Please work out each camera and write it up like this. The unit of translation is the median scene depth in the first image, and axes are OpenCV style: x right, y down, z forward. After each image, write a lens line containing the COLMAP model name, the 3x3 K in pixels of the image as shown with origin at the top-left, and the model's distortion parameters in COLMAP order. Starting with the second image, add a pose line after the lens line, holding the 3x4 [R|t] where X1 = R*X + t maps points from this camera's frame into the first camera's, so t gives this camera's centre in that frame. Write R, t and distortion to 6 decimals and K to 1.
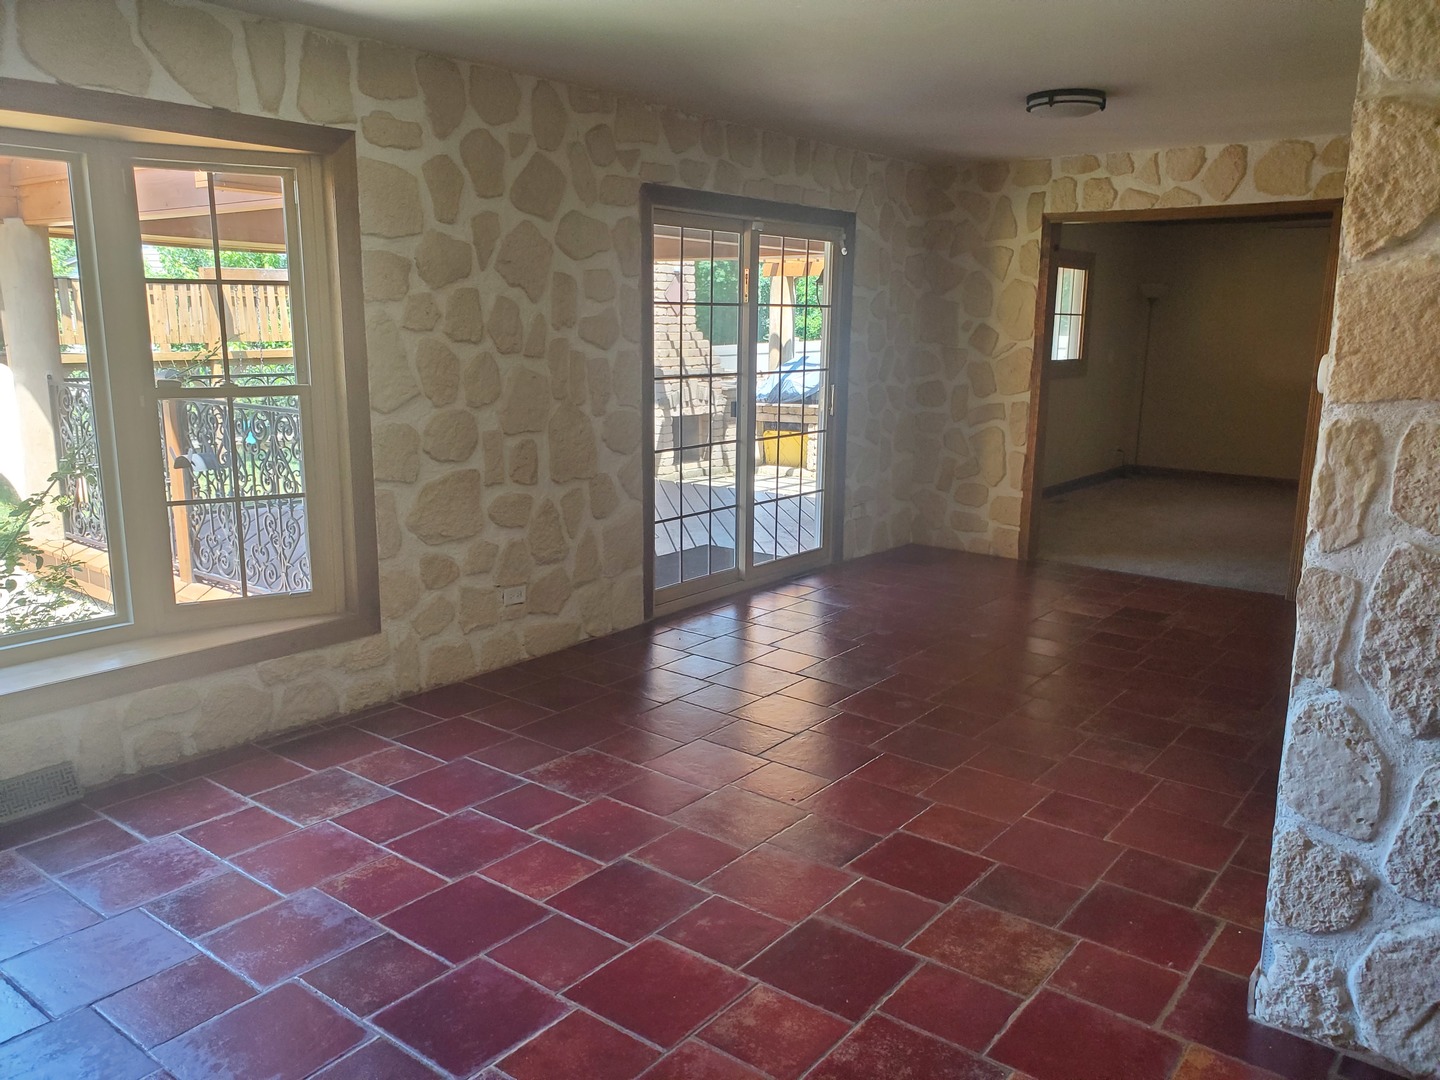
lens RADIAL K [[1132.8, 0, 744.9], [0, 1132.8, 557.2], [0, 0, 1]] dist [0.011337, 0.000612]
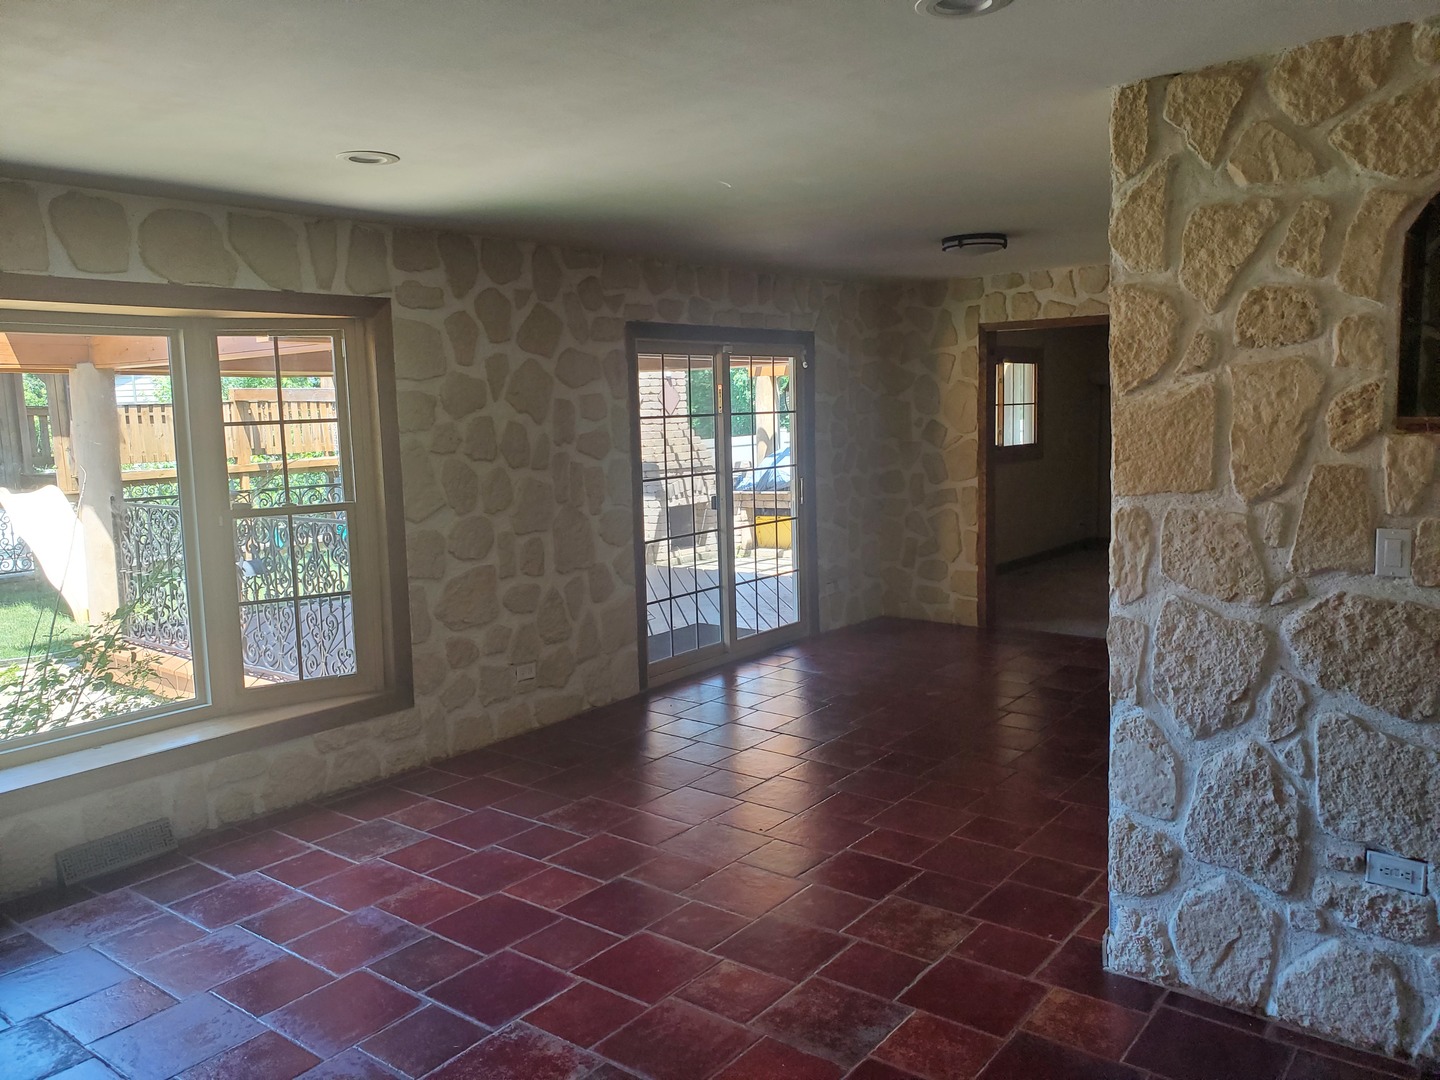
lens RADIAL K [[1130.4, 0, 739.4], [0, 1130.4, 535.5], [0, 0, 1]] dist [0.044699, -0.067387]
pose [[0.999204, -0.038736, -0.009559, 0.034635], [0.037684, 0.994974, -0.092777, 0.011254], [0.013104, 0.092343, 0.995641, -0.184216]]
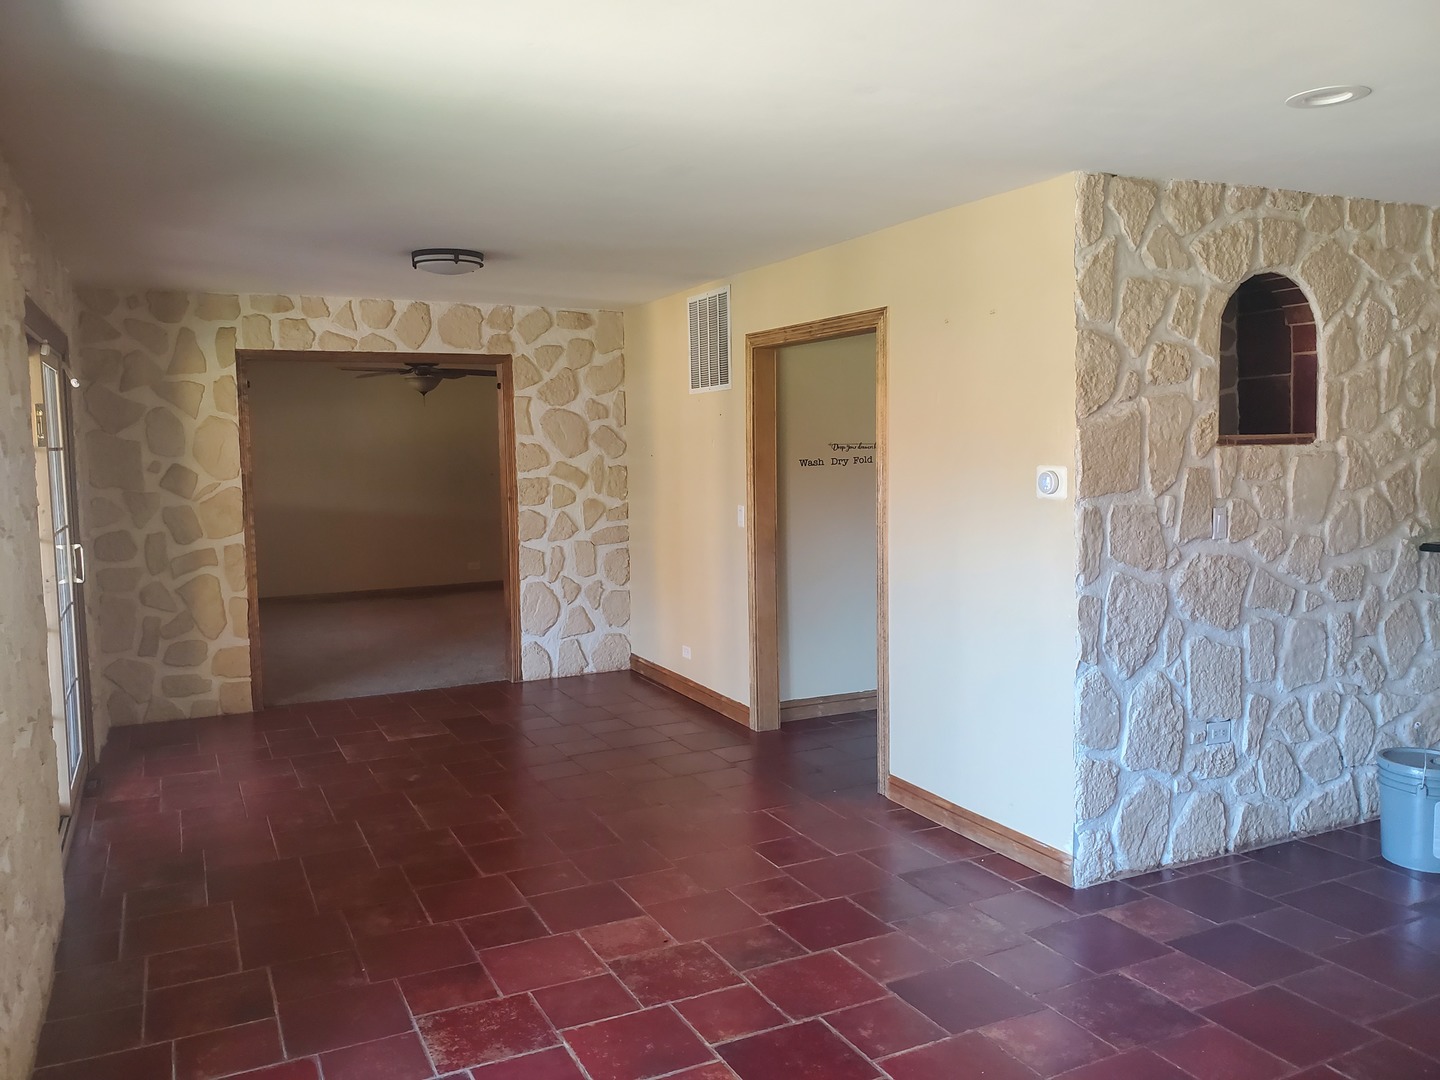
lens RADIAL K [[1105.6, 0, 740.5], [0, 1105.6, 538.7], [0, 0, 1]] dist [-0.009343, -0.005428]
pose [[0.440642, -0.100173, 0.892076, -0.585133], [0.206957, 0.978320, 0.007631, -0.095458], [-0.873501, 0.181259, 0.451821, 0.346670]]
